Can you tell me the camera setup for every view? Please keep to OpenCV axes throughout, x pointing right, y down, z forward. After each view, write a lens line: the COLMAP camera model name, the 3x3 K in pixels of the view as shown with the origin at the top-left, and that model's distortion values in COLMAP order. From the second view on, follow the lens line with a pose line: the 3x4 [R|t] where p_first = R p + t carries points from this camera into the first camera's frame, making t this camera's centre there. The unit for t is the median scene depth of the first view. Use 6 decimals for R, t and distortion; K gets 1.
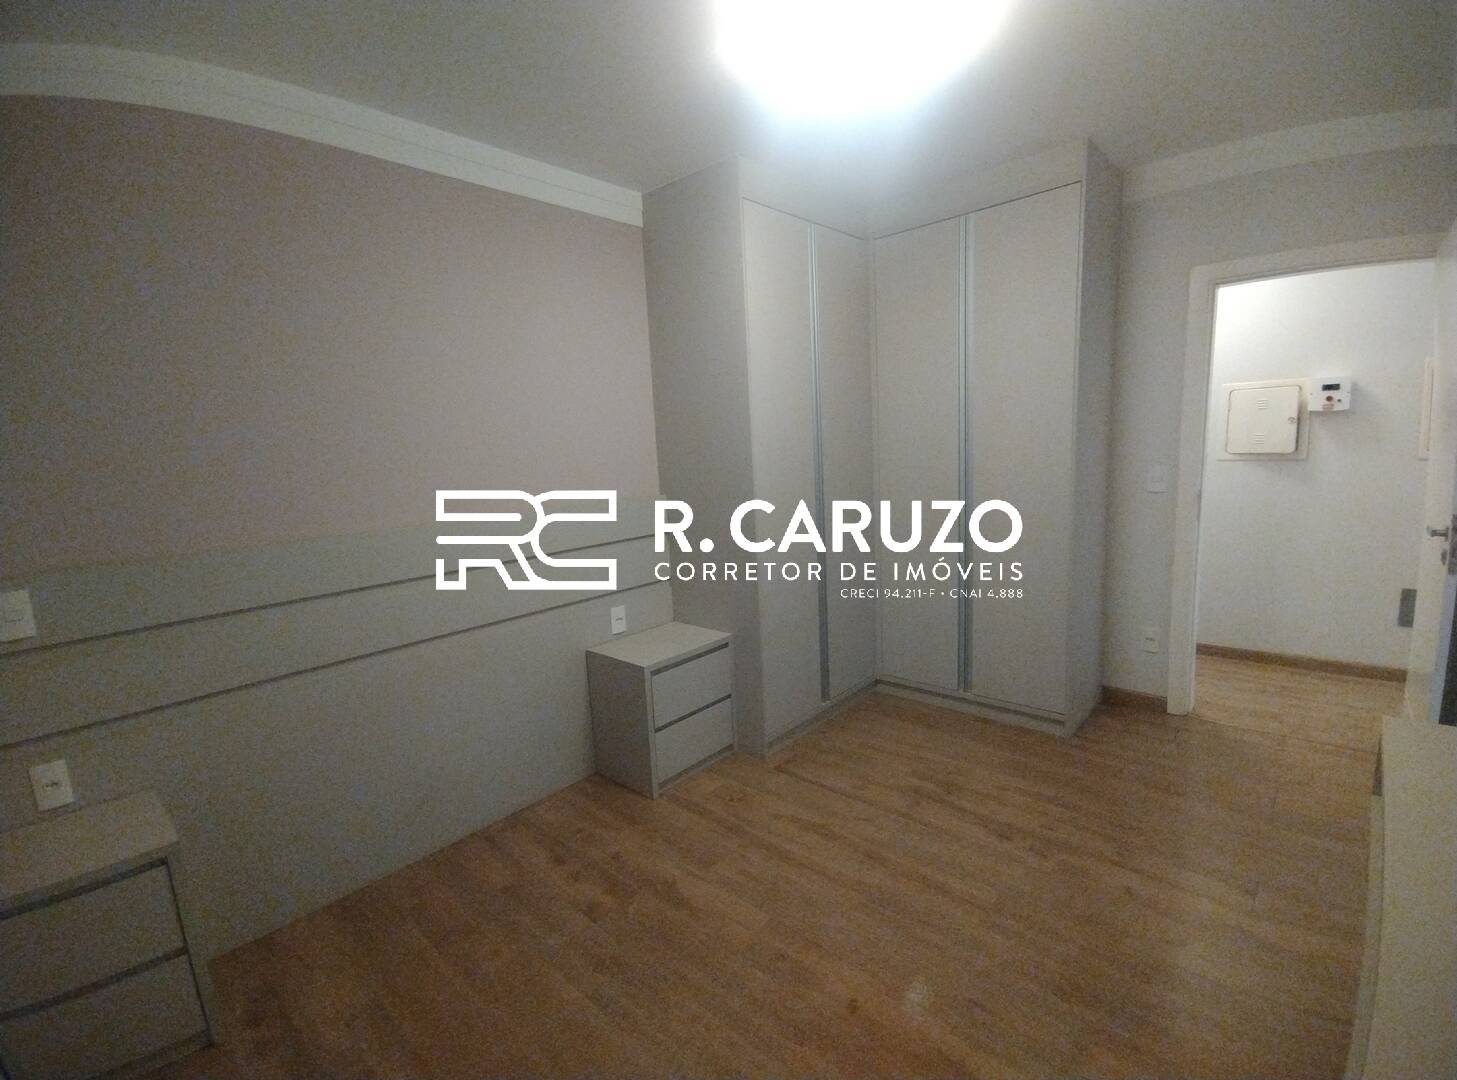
lens RADIAL K [[664.2, 0, 721.6], [0, 664.2, 548.0], [0, 0, 1]] dist [0.011413, -0.000722]
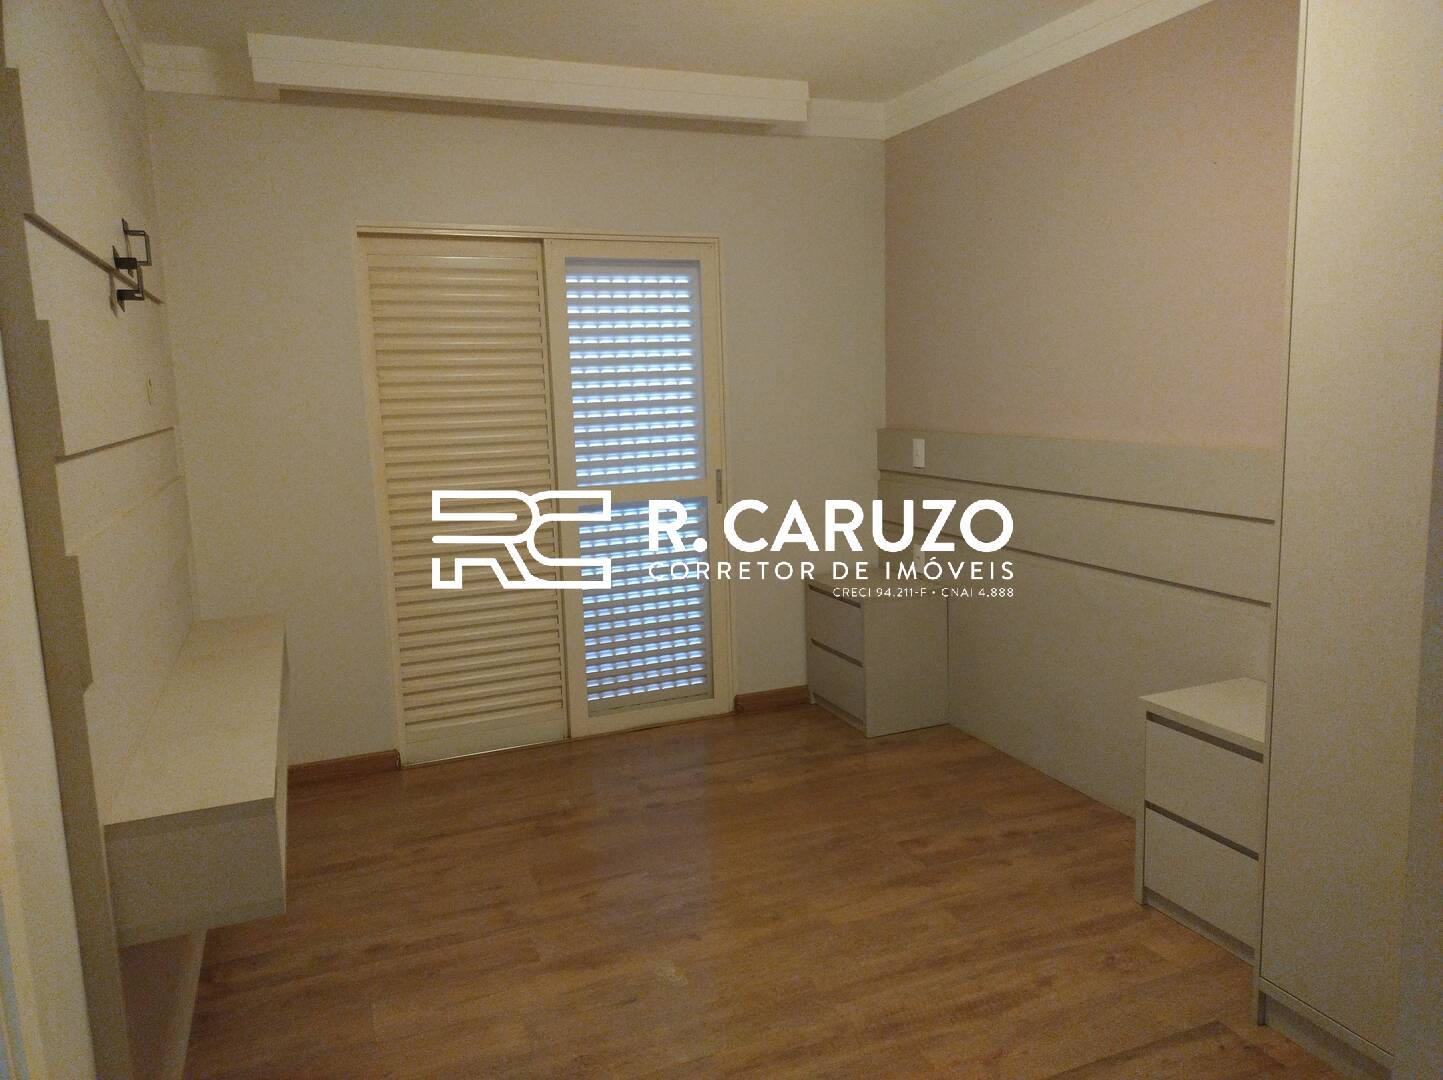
lens RADIAL K [[1000.7, 0, 717.8], [0, 1000.7, 533.7], [0, 0, 1]] dist [-0.035450, -0.000108]
pose [[-0.414686, 0.200758, -0.887542, 1.027804], [-0.101849, 0.958991, 0.264506, -0.222991], [0.904247, 0.200082, -0.377233, 1.092418]]
